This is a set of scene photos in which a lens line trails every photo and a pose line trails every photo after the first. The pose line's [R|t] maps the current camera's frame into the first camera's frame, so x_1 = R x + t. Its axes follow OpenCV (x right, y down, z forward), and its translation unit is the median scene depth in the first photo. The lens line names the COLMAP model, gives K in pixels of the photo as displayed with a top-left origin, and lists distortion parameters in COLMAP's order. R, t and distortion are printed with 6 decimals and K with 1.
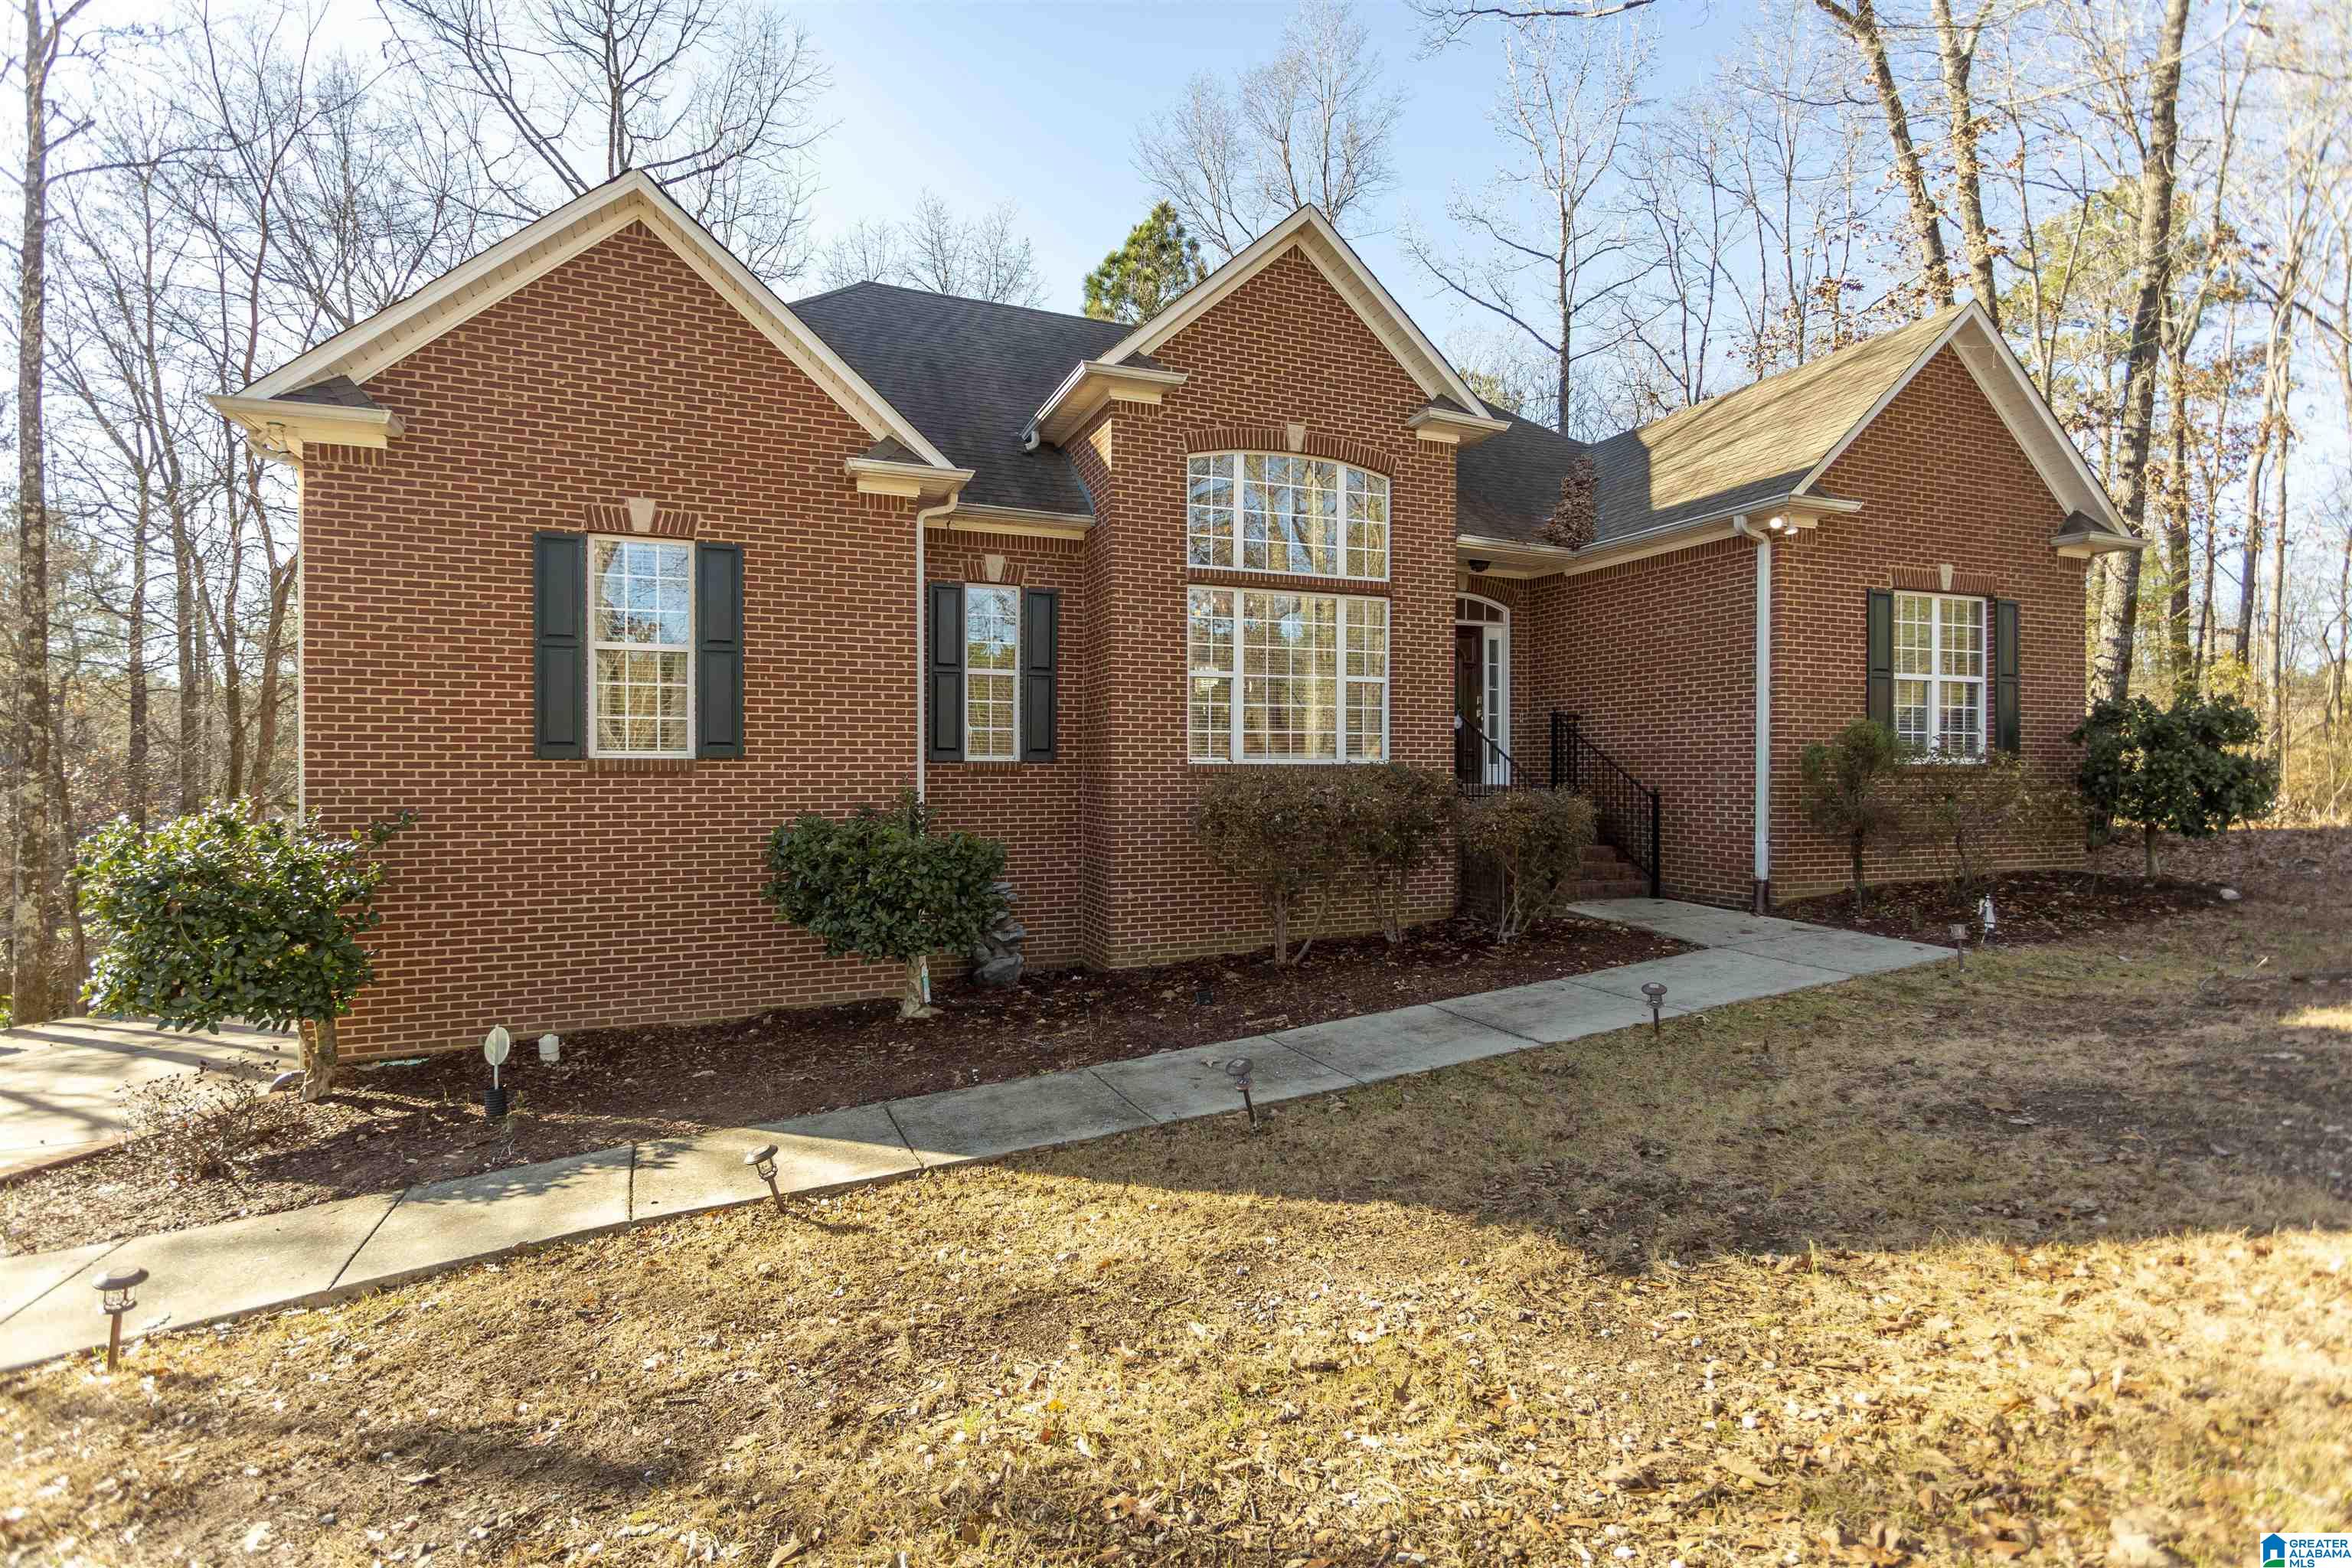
lens RADIAL K [[1116.2, 0, 1159.7], [0, 1116.2, 781.4], [0, 0, 1]] dist [0.006848, -0.000985]
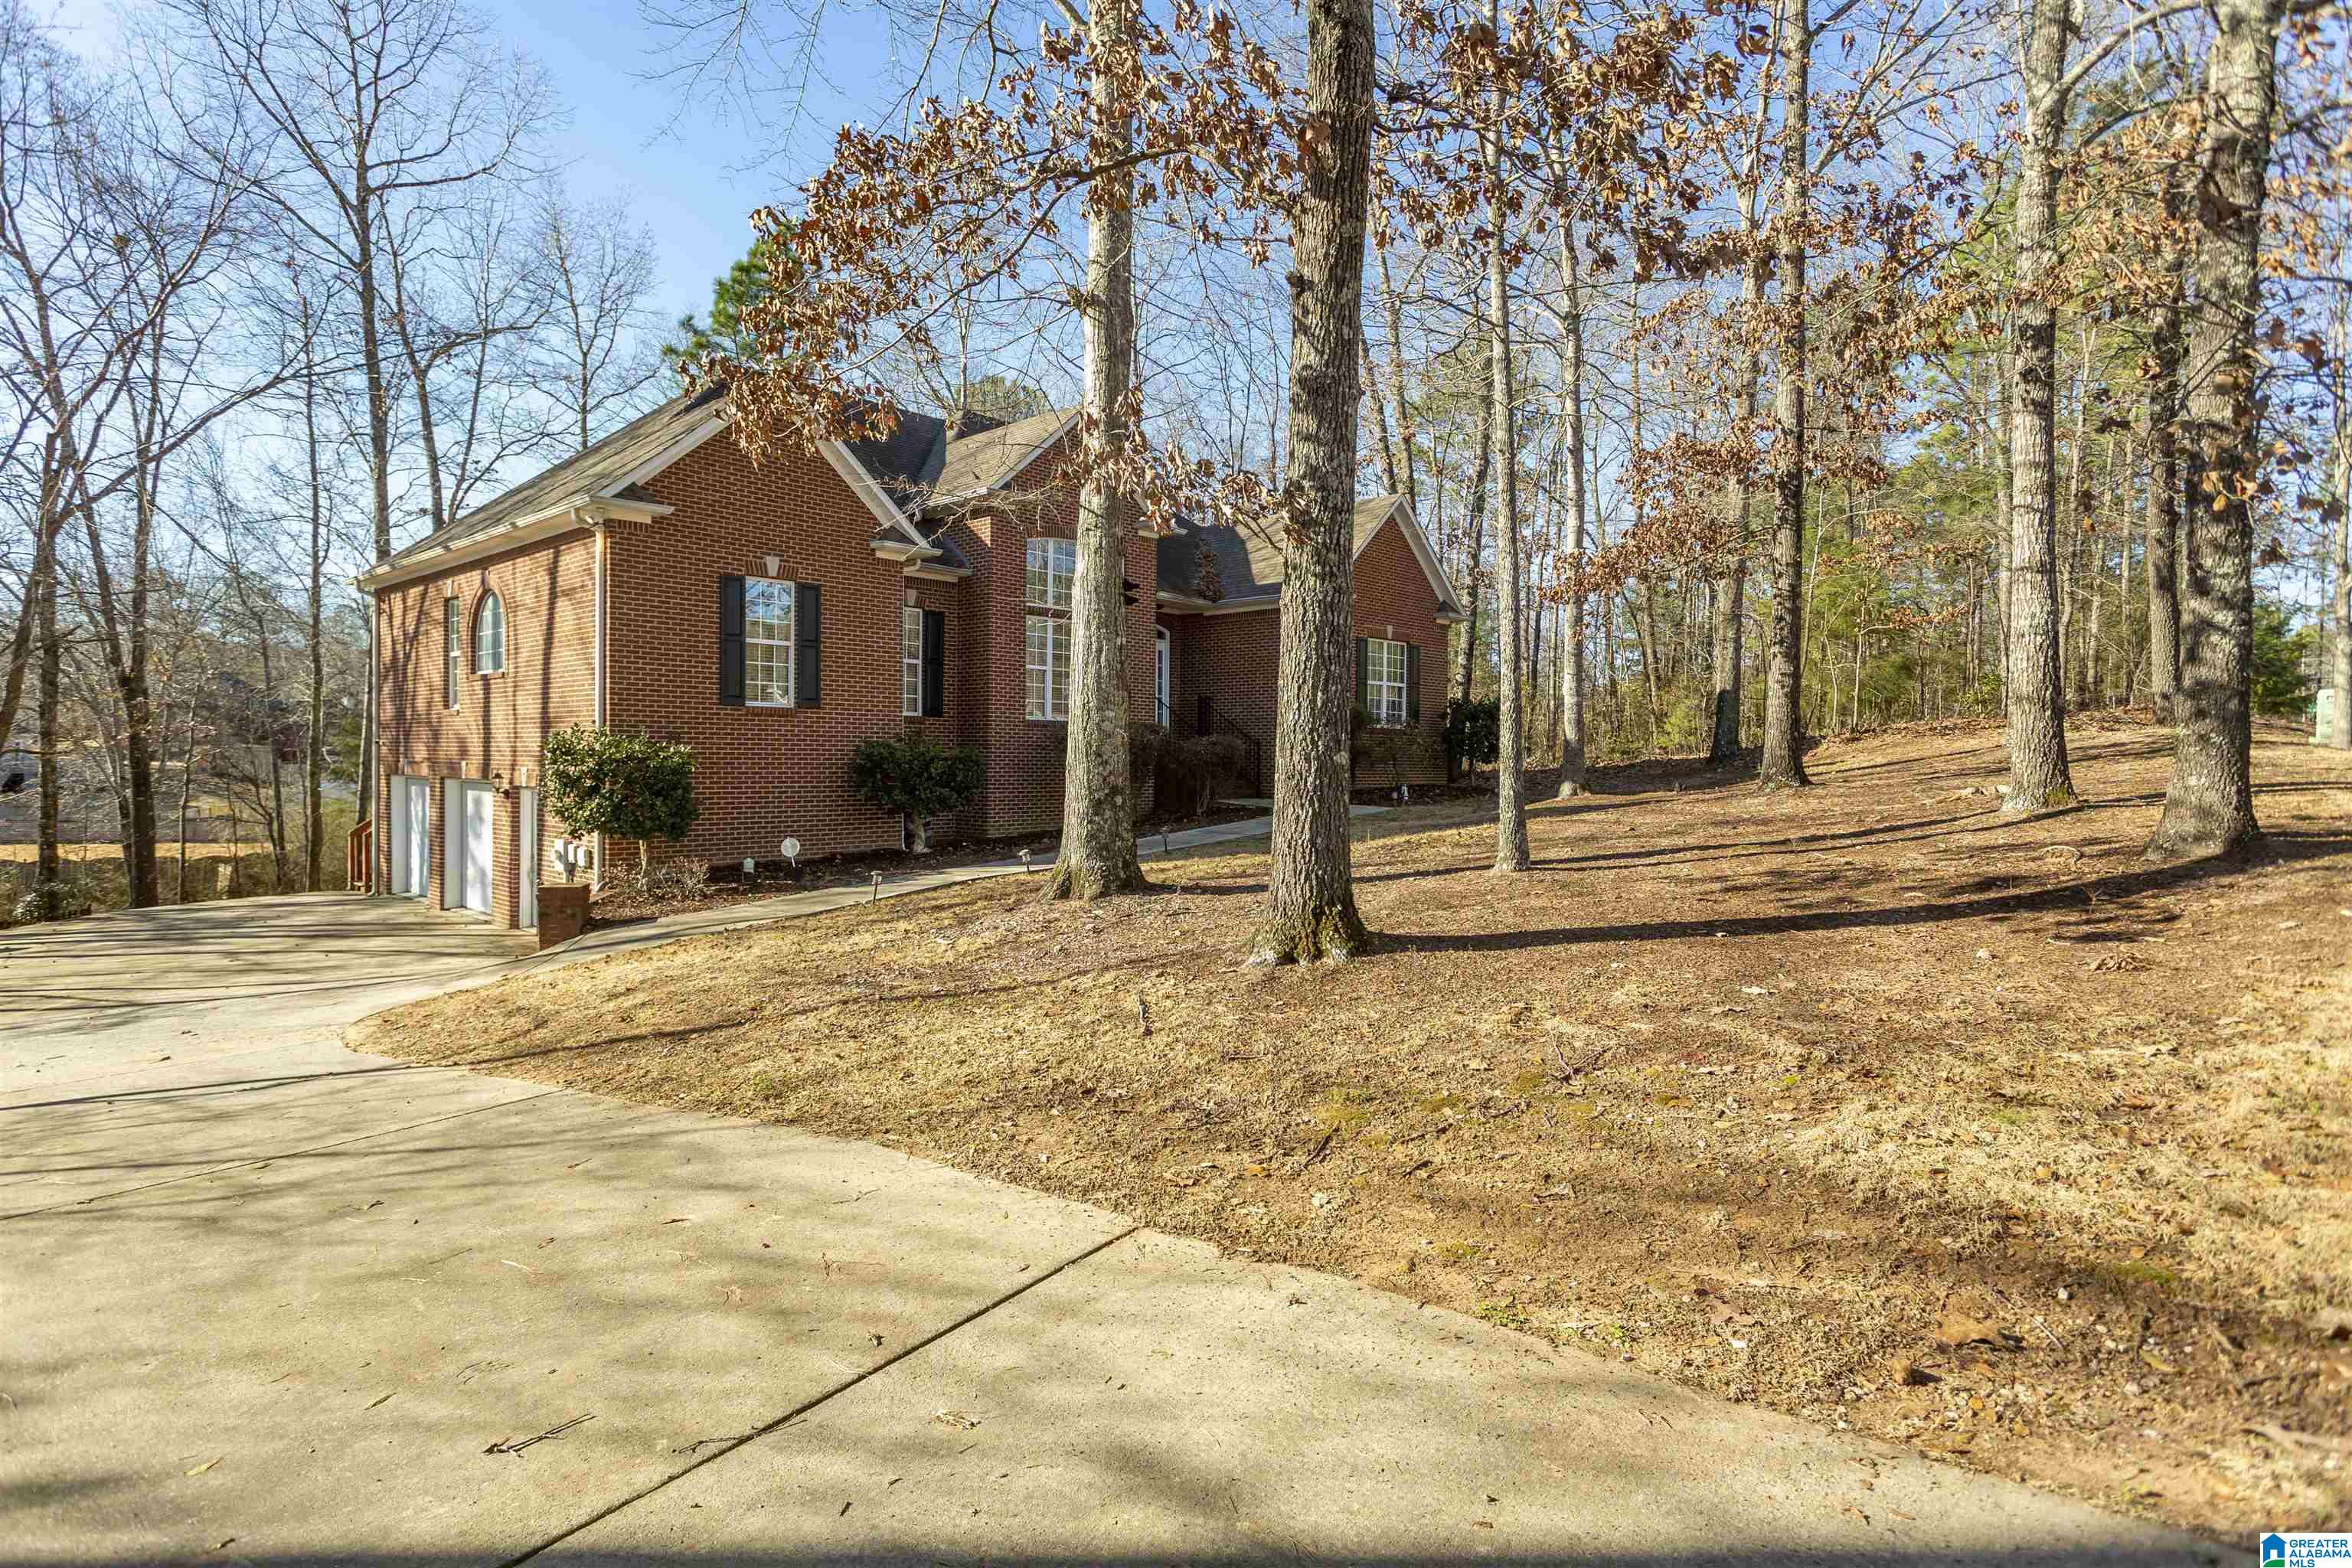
lens RADIAL K [[1211.5, 0, 1160.9], [0, 1211.5, 776.2], [0, 0, 1]] dist [-0.002643, 0.003119]
pose [[0.906364, 0.001283, 0.422497, -0.566203], [-0.004088, 0.999975, 0.005733, 0.059542], [-0.422479, -0.006923, 0.906346, -0.768265]]
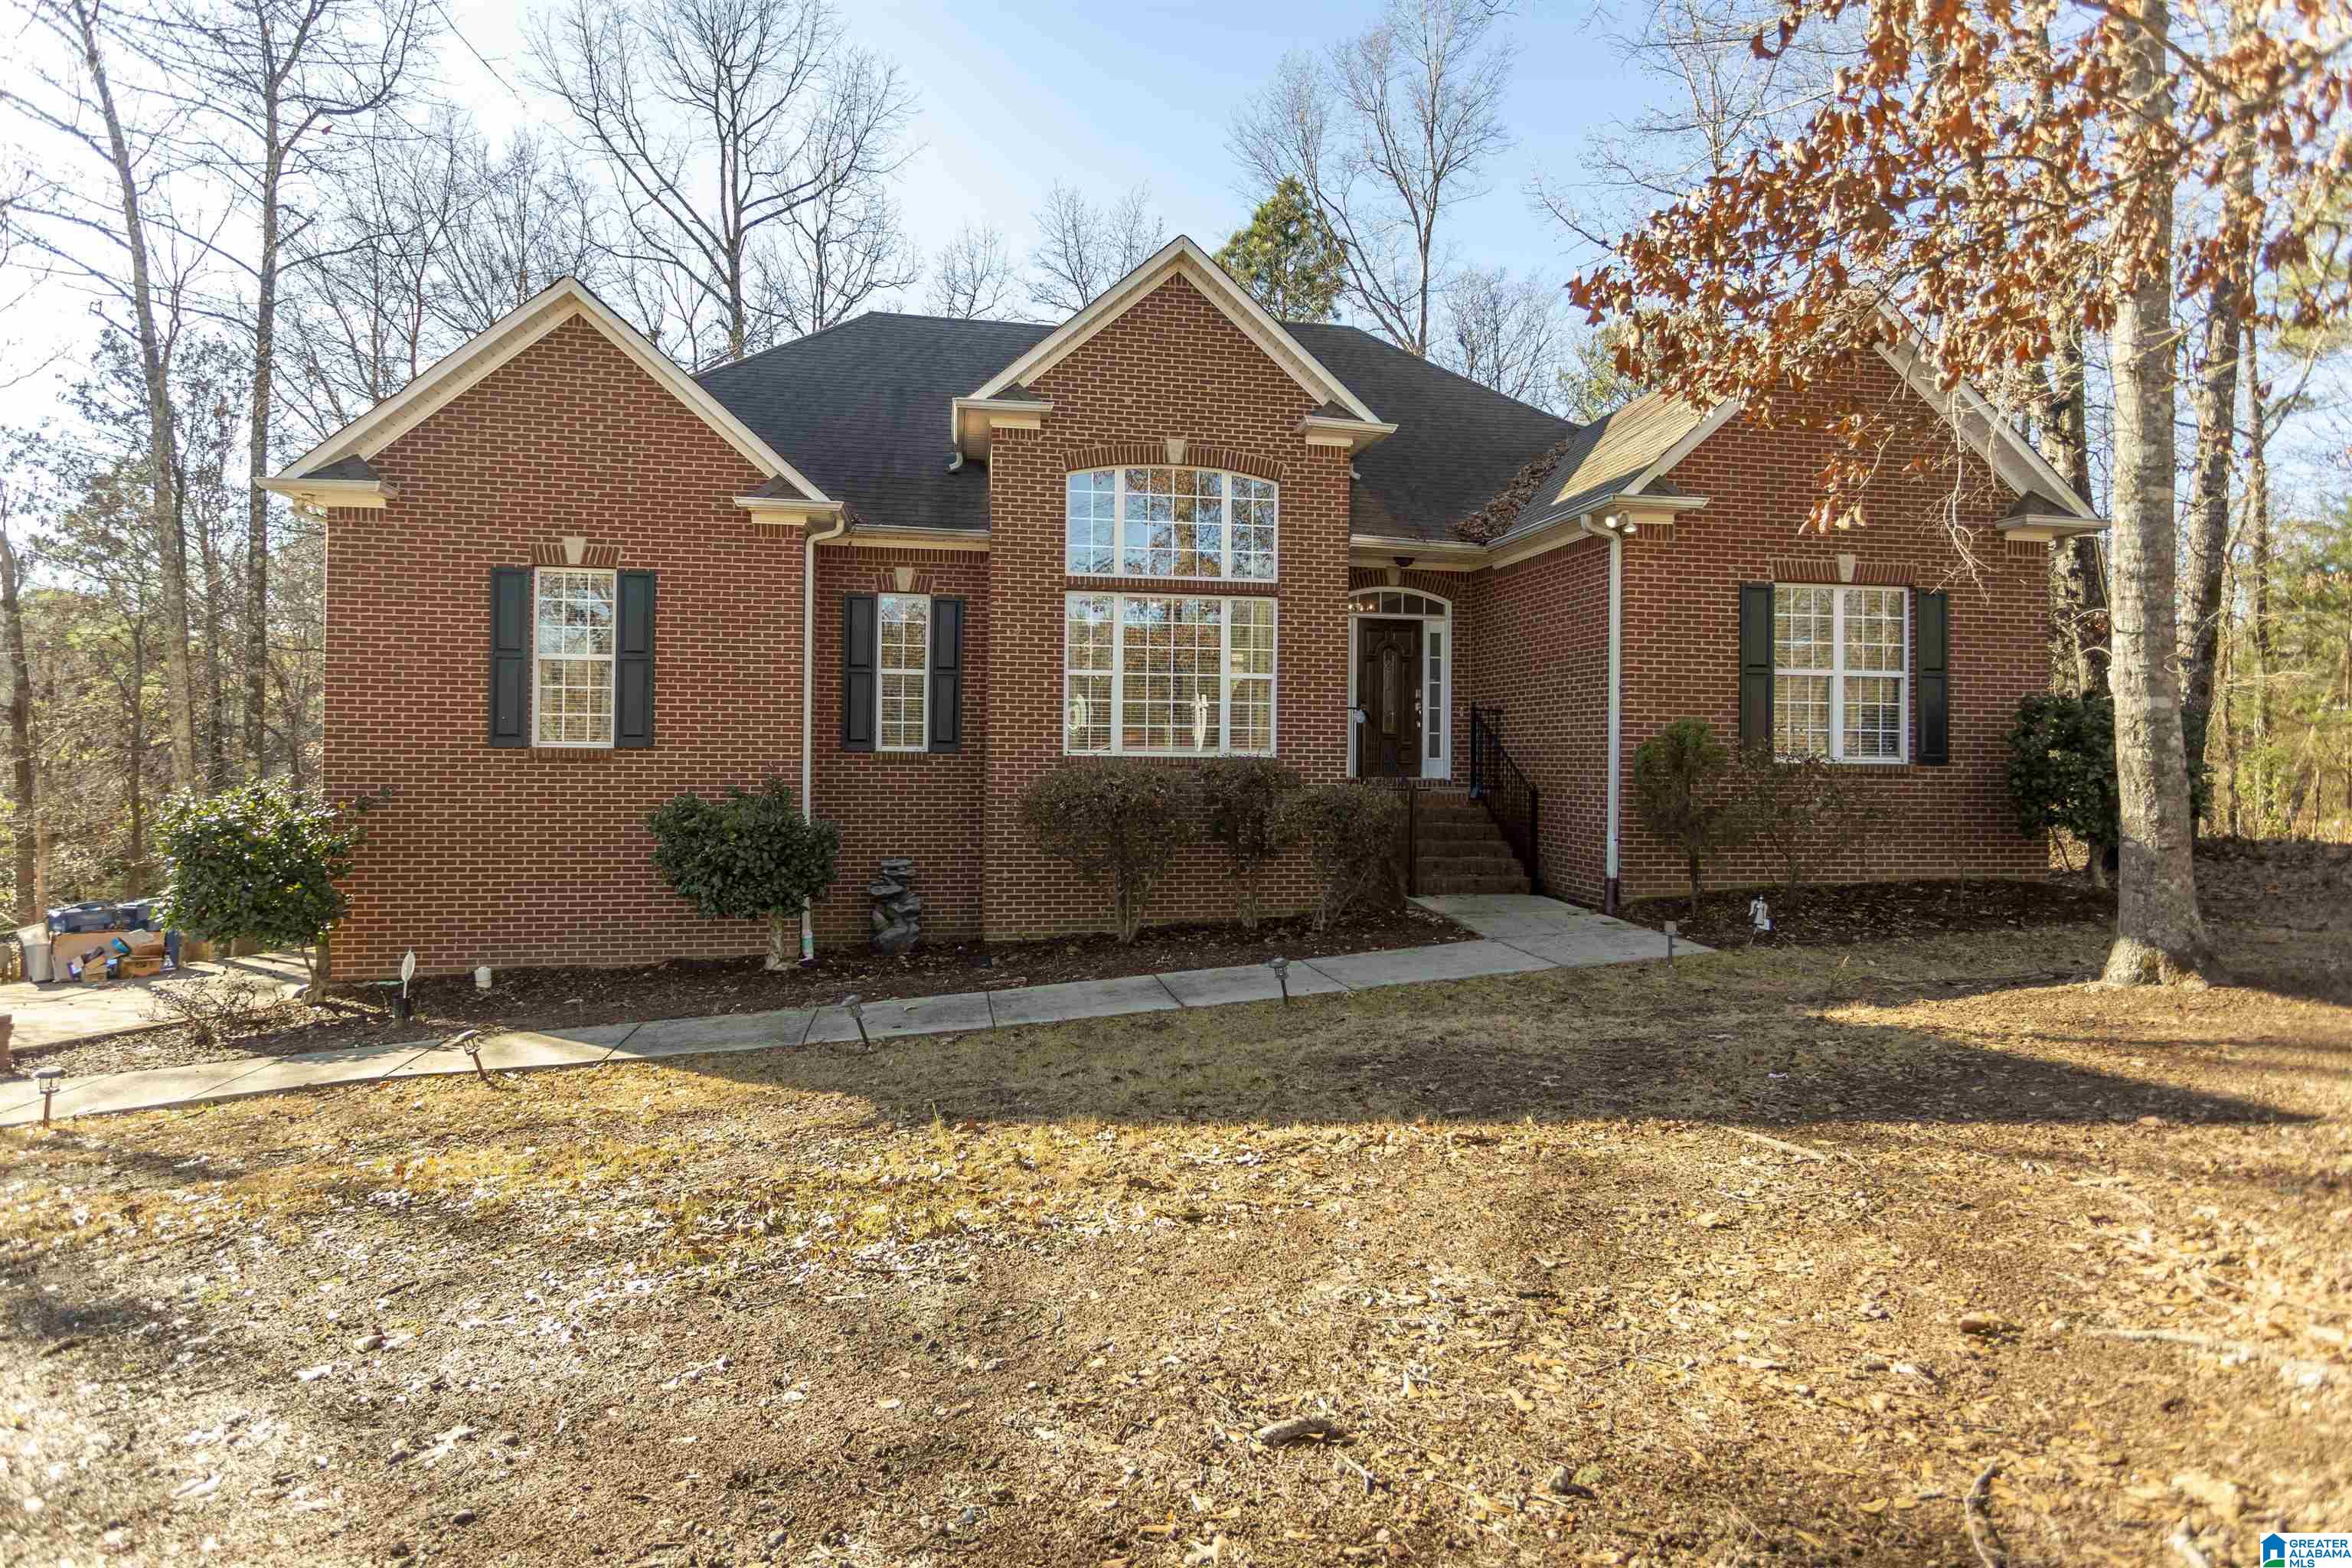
lens RADIAL K [[1211.5, 0, 1144.7], [0, 1211.5, 747.6], [0, 0, 1]] dist [-0.002643, 0.003119]
pose [[0.977885, 0.008559, -0.208969, 0.343865], [-0.012176, 0.999797, -0.016031, -0.005608], [0.208790, 0.018221, 0.977791, -0.135665]]
